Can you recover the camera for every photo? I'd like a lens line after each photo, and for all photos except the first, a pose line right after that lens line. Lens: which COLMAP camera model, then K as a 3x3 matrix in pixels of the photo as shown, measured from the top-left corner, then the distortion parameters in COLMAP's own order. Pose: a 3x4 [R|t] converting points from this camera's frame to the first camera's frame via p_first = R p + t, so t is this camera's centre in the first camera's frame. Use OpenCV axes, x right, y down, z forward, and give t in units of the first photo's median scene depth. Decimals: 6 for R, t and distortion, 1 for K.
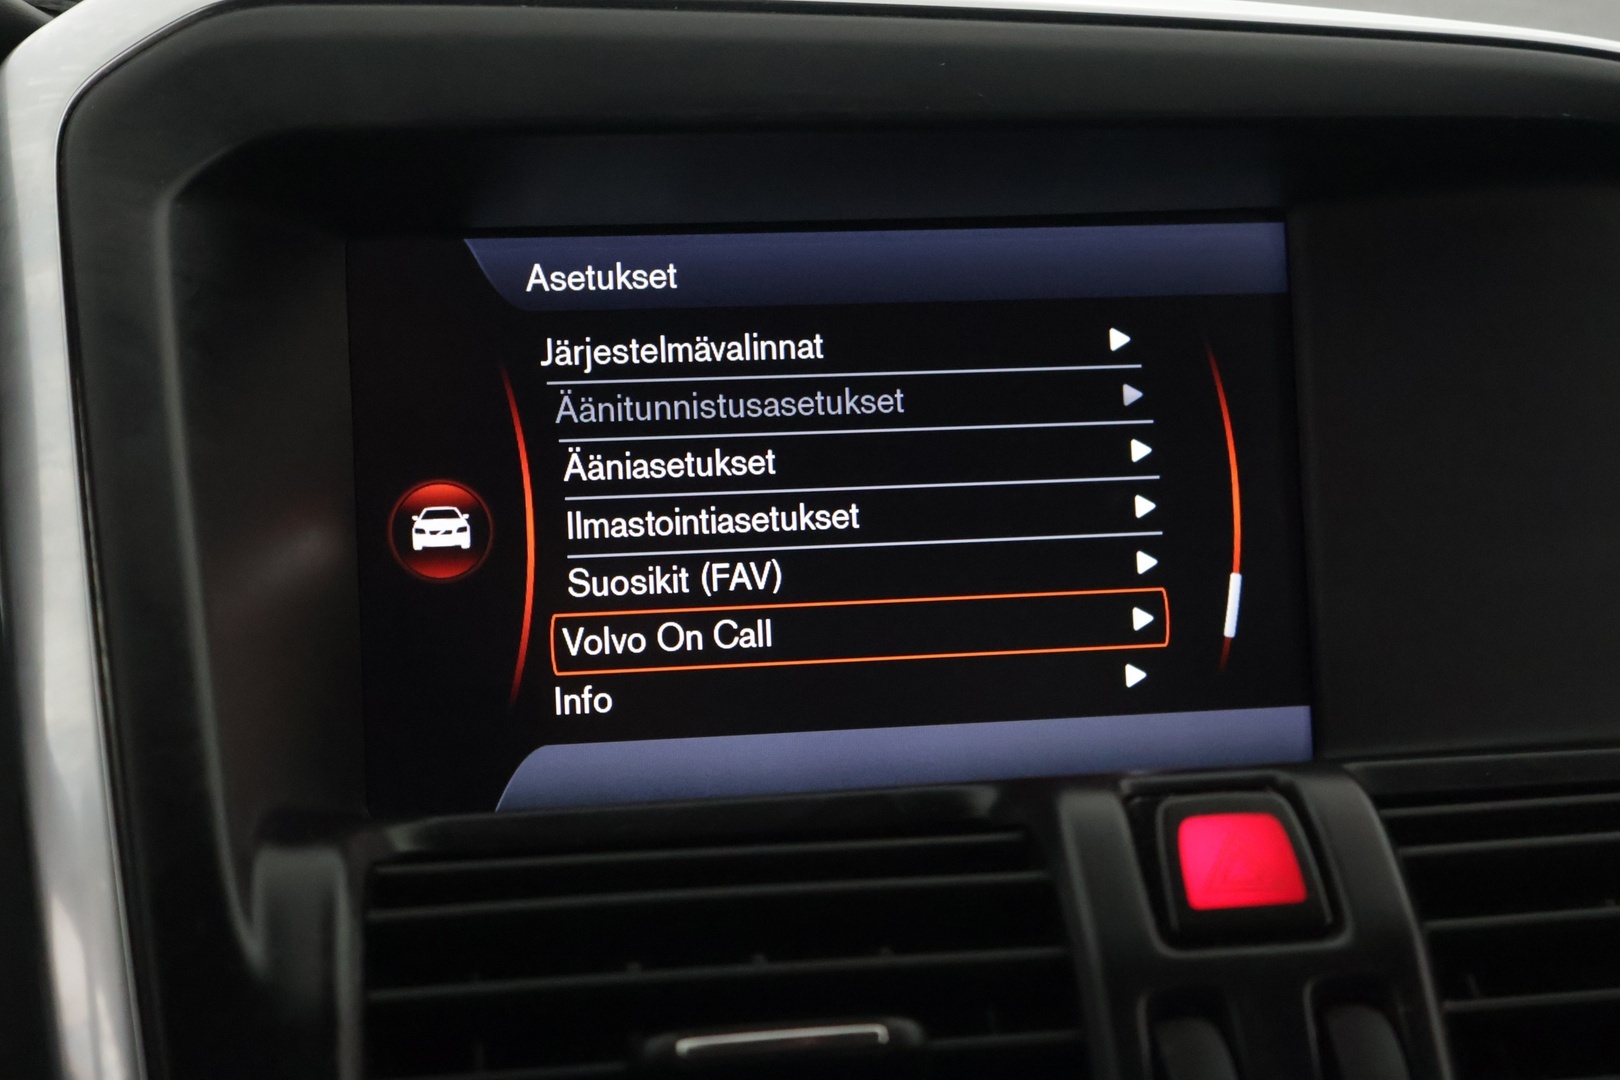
lens RADIAL K [[2543.7, 0, 815.3], [0, 2543.7, 545.6], [0, 0, 1]] dist [0.010693, 0.000000]
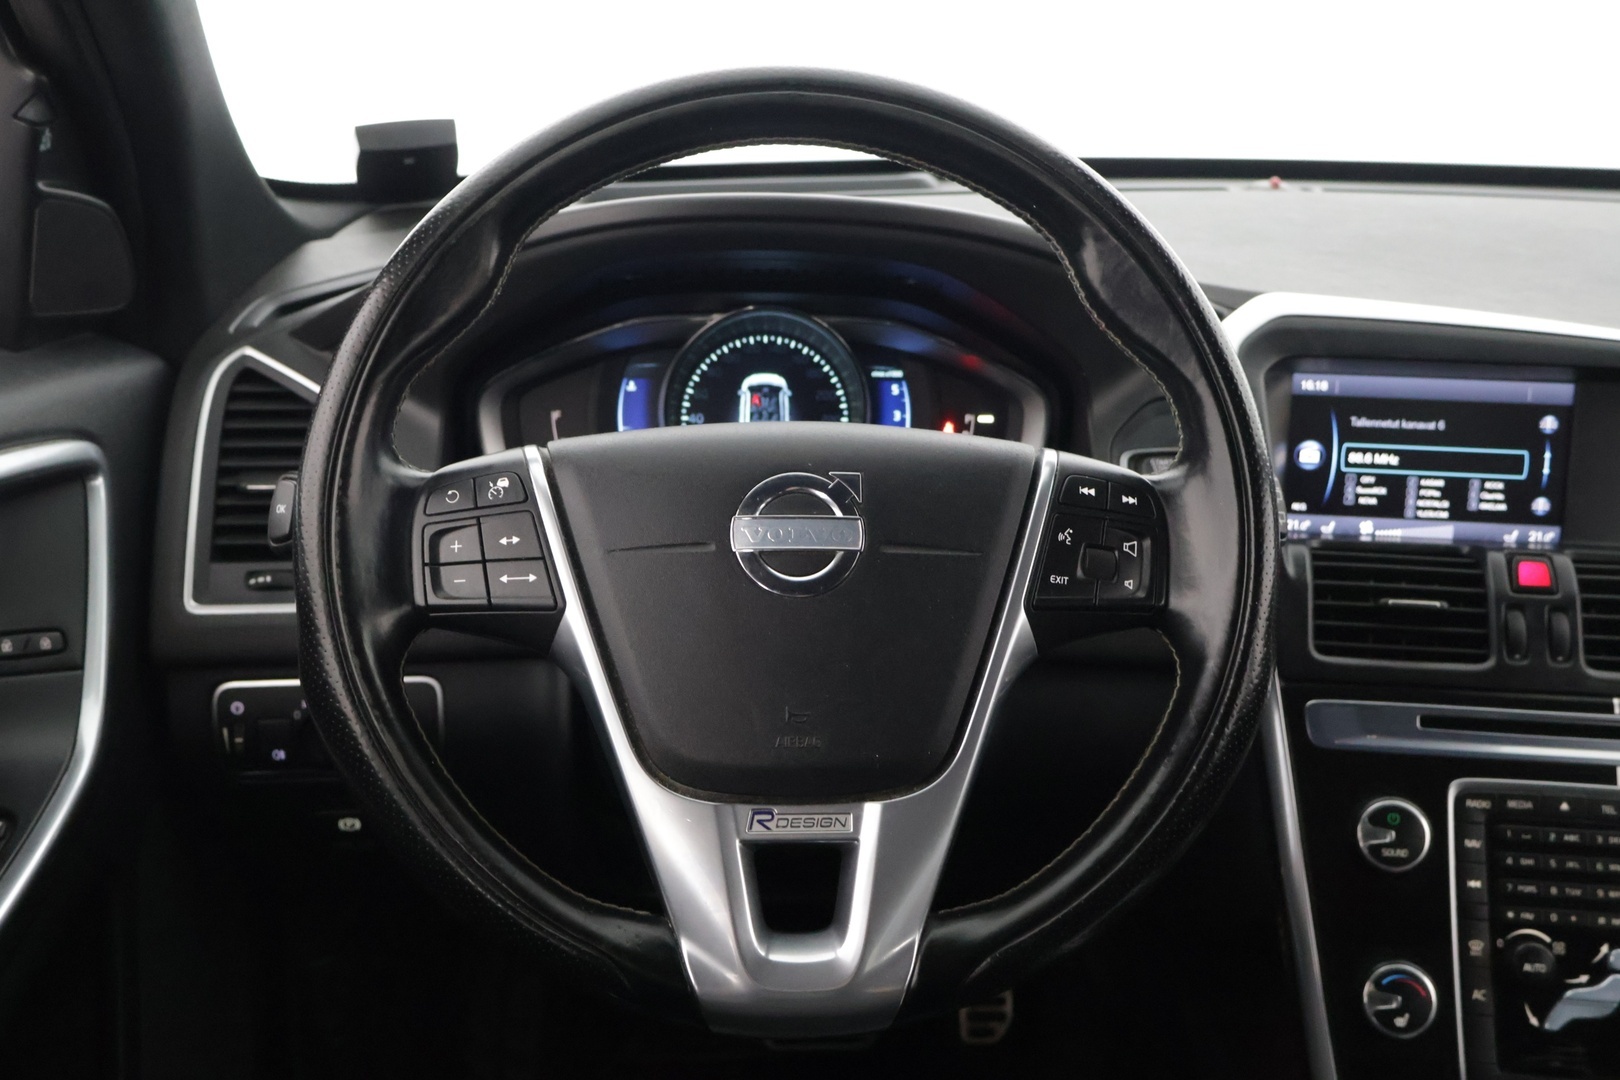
lens RADIAL K [[1605.0, 0, 807.4], [0, 1605.0, 550.8], [0, 0, 1]] dist [0.014023, 0.000000]
pose [[0.963750, 0.114456, -0.241008, -0.333652], [-0.070976, 0.980744, 0.181943, -0.296128], [0.257192, -0.158242, 0.953316, -1.730838]]
